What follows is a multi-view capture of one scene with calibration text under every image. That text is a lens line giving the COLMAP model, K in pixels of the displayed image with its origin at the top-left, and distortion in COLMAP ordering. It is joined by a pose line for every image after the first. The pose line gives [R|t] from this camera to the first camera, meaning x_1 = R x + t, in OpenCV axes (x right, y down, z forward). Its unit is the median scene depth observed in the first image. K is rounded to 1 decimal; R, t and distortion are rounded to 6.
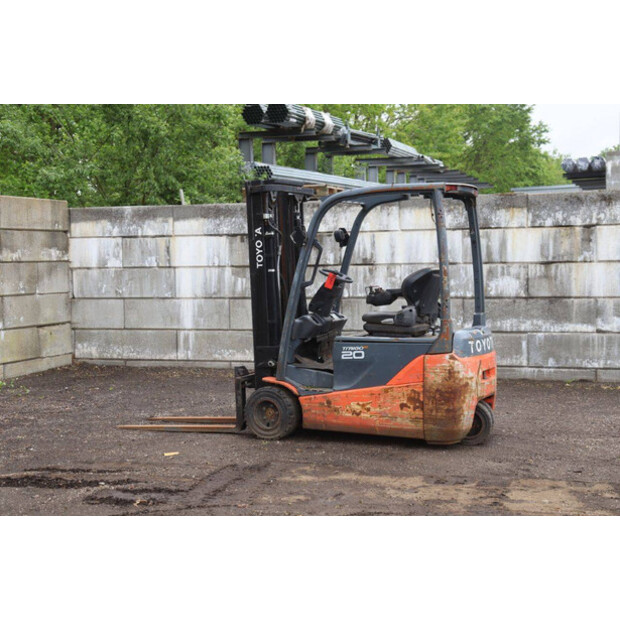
lens RADIAL K [[1065.5, 0, 310.0], [0, 1065.5, 310.0], [0, 0, 1]] dist [0.186804, 0.151843]
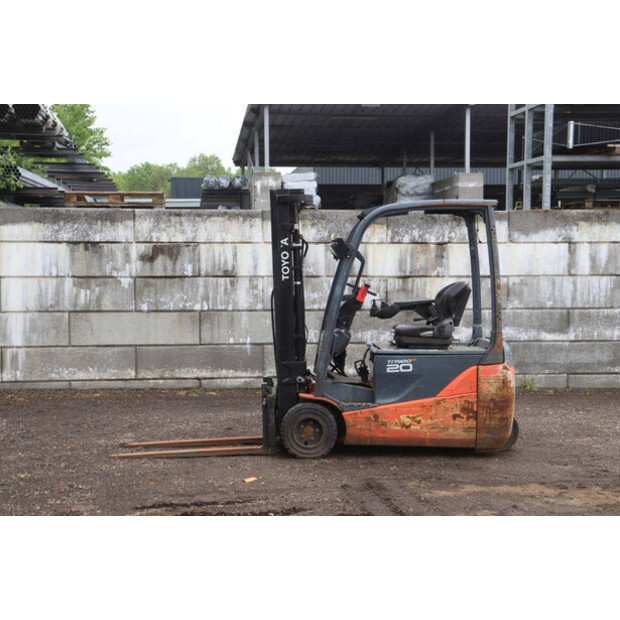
lens RADIAL K [[1070.1, 0, 310.0], [0, 1070.1, 310.0], [0, 0, 1]] dist [0.157605, 0.084645]
pose [[0.900529, -0.003811, 0.434779, -0.323262], [0.008485, 0.999925, -0.008808, -0.002832], [-0.434713, 0.011621, 0.900494, 0.089077]]
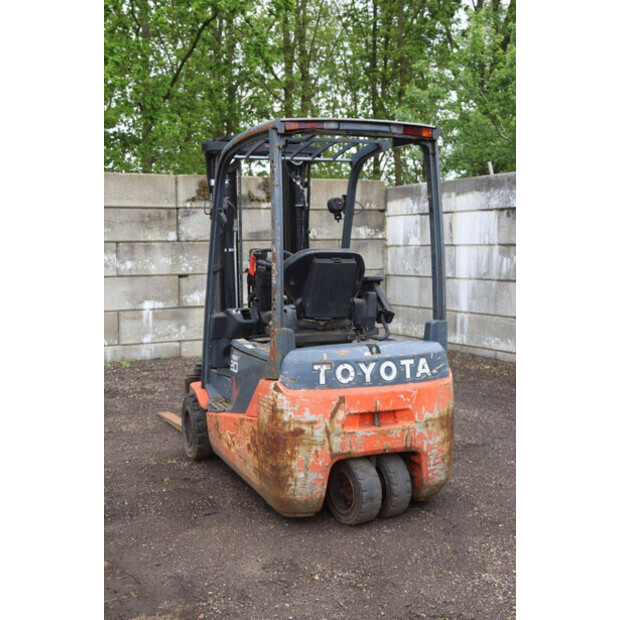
lens RADIAL K [[838.3, 0, 310.0], [0, 838.3, 310.0], [0, 0, 1]] dist [0.015743, 0.042775]
pose [[0.732476, 0.059138, -0.678220, 0.320010], [-0.032622, 0.998125, 0.051800, -0.019403], [0.680011, -0.015817, 0.733031, 0.418618]]
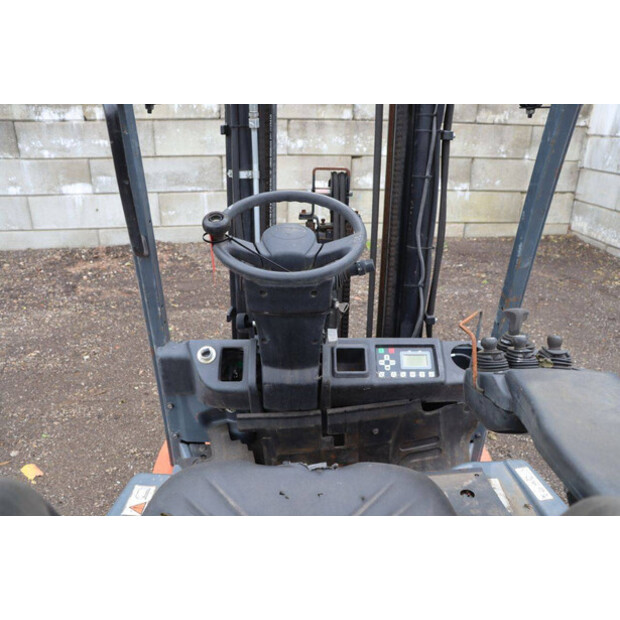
lens RADIAL K [[503.4, 0, 310.0], [0, 503.4, 310.0], [0, 0, 1]] dist [-0.182302, 0.168452]
pose [[0.435457, 0.355991, -0.826830, 0.085003], [-0.063436, 0.928338, 0.366286, -0.040425], [0.897972, -0.107051, 0.426834, 0.686377]]
